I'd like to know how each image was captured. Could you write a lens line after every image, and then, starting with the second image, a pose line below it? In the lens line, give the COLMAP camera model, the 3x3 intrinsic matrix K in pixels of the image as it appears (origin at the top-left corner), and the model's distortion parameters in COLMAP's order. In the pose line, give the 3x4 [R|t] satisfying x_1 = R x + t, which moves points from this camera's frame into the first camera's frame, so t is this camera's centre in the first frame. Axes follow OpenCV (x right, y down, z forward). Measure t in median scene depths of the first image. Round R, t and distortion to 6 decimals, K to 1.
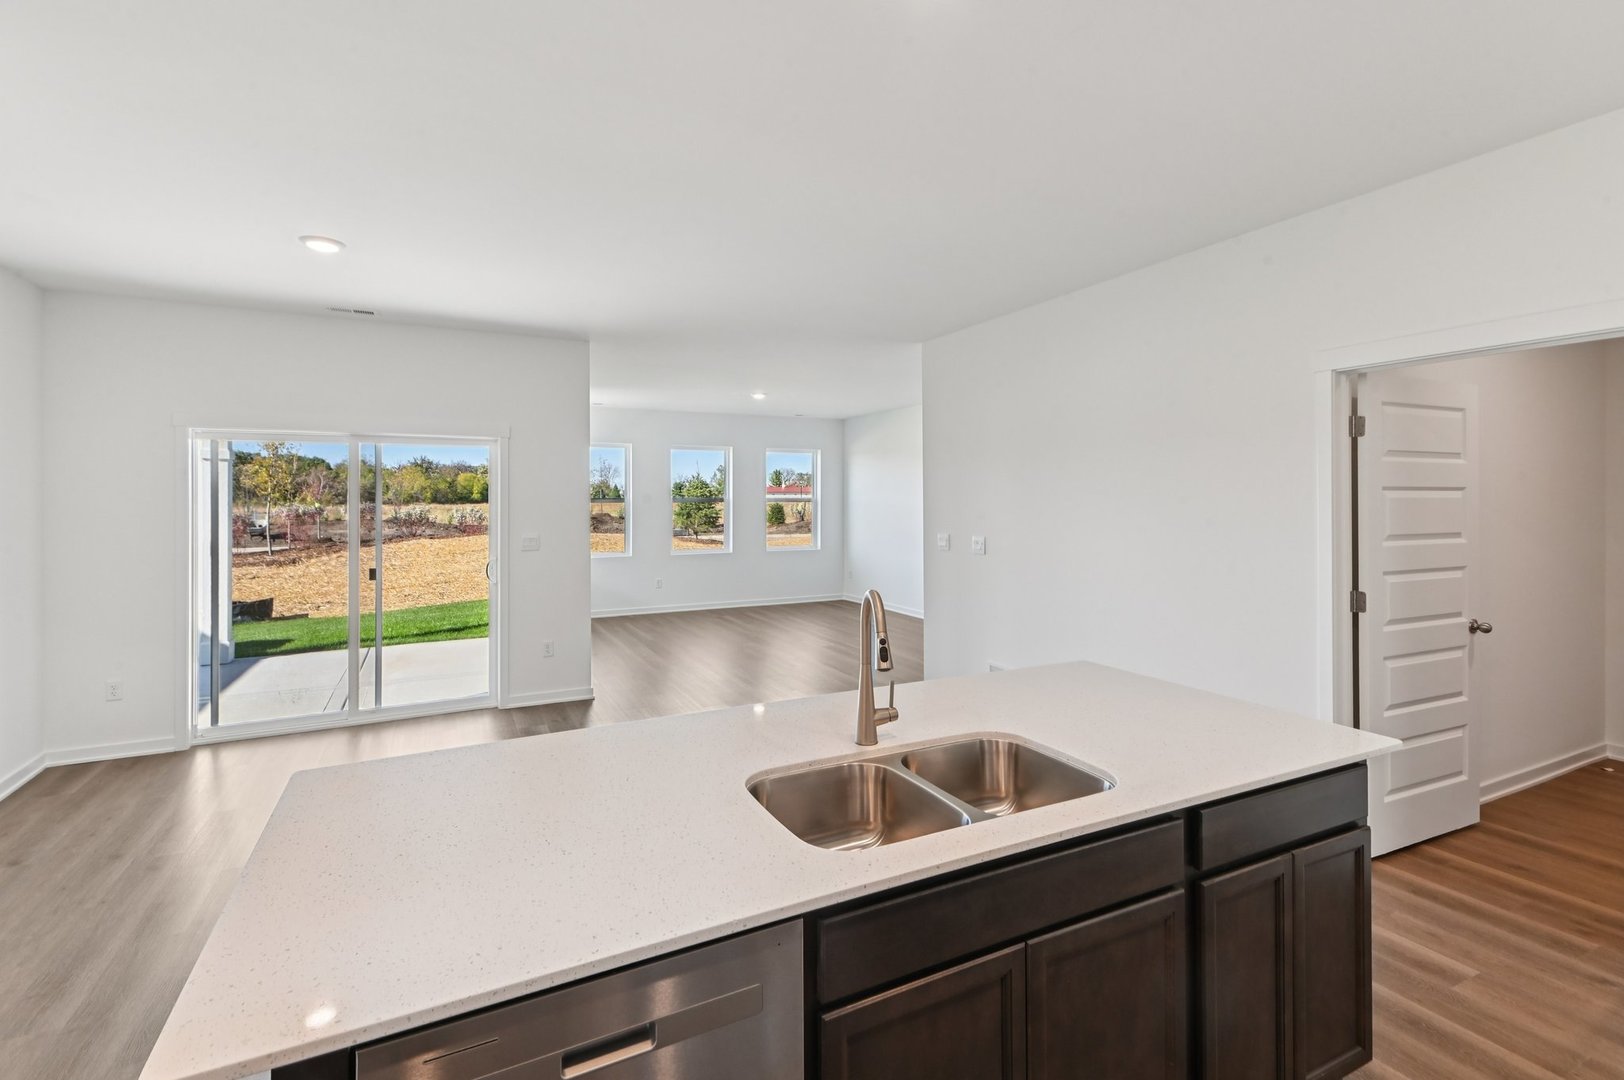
lens RADIAL K [[729.2, 0, 800.9], [0, 729.2, 499.4], [0, 0, 1]] dist [0.014365, -0.000370]
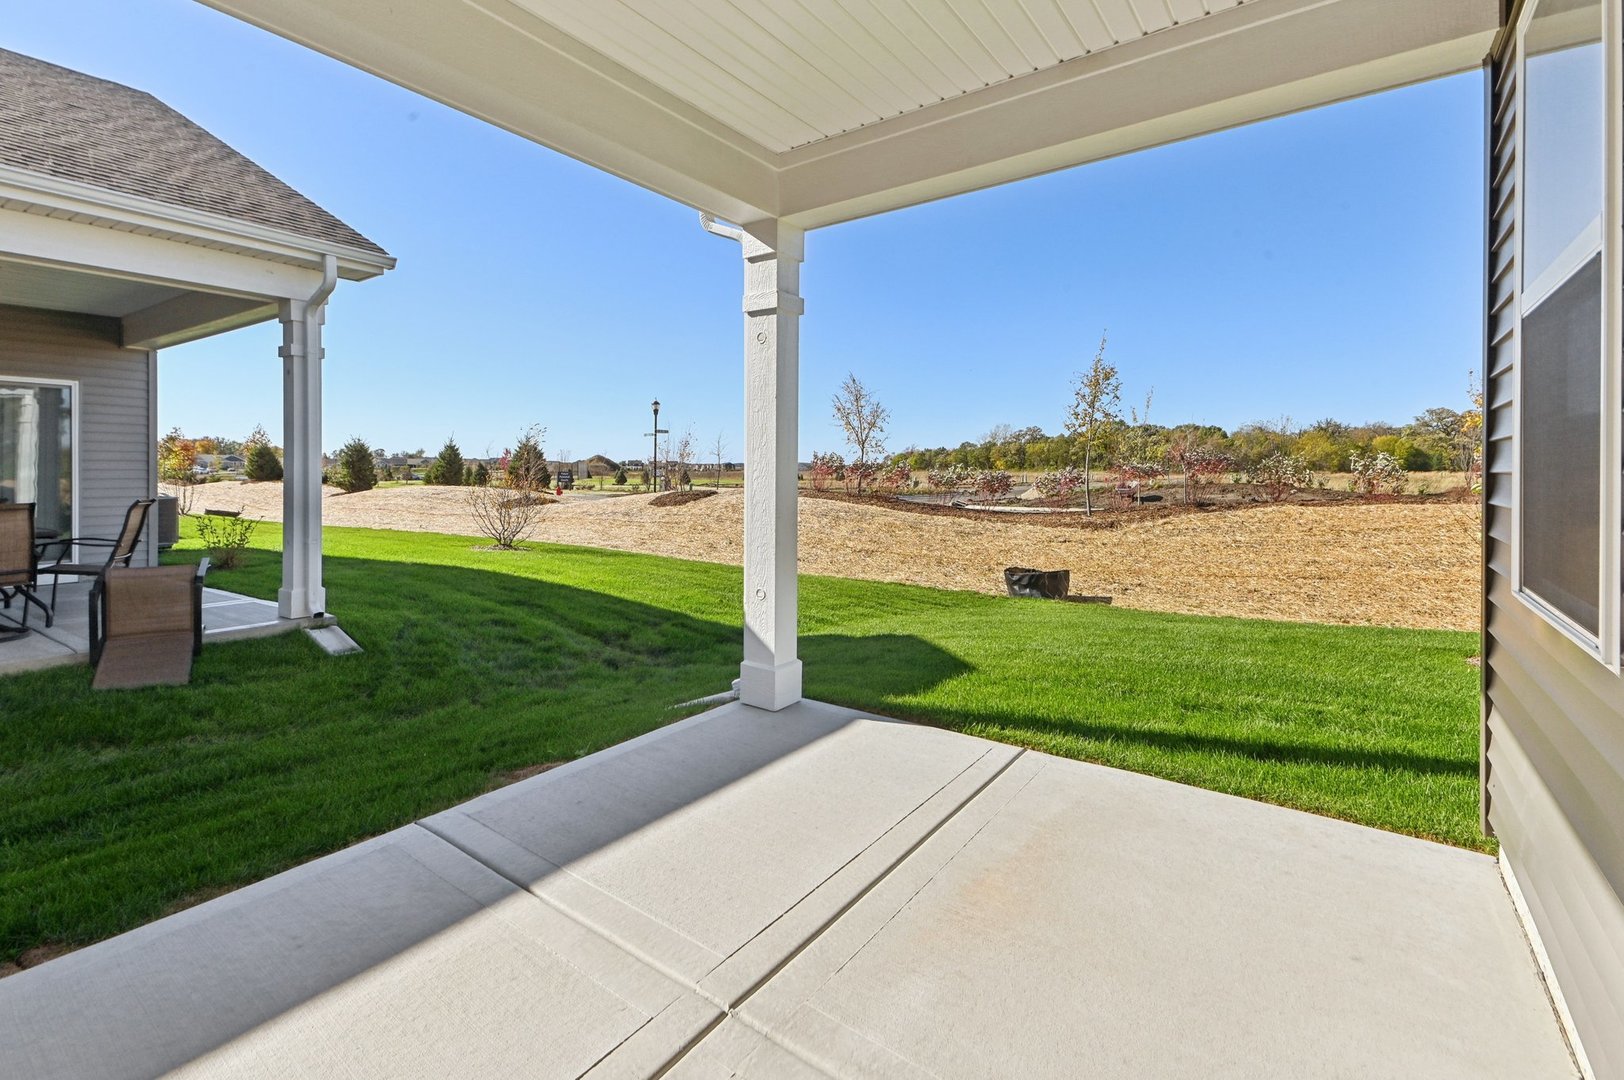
lens RADIAL K [[729.2, 0, 800.9], [0, 729.2, 499.4], [0, 0, 1]] dist [0.014365, -0.000370]
pose [[0.453651, 0.037952, -0.890371, -0.143547], [-0.001026, 0.999114, 0.042064, 0.023989], [0.891179, -0.018169, 0.453289, 0.345235]]
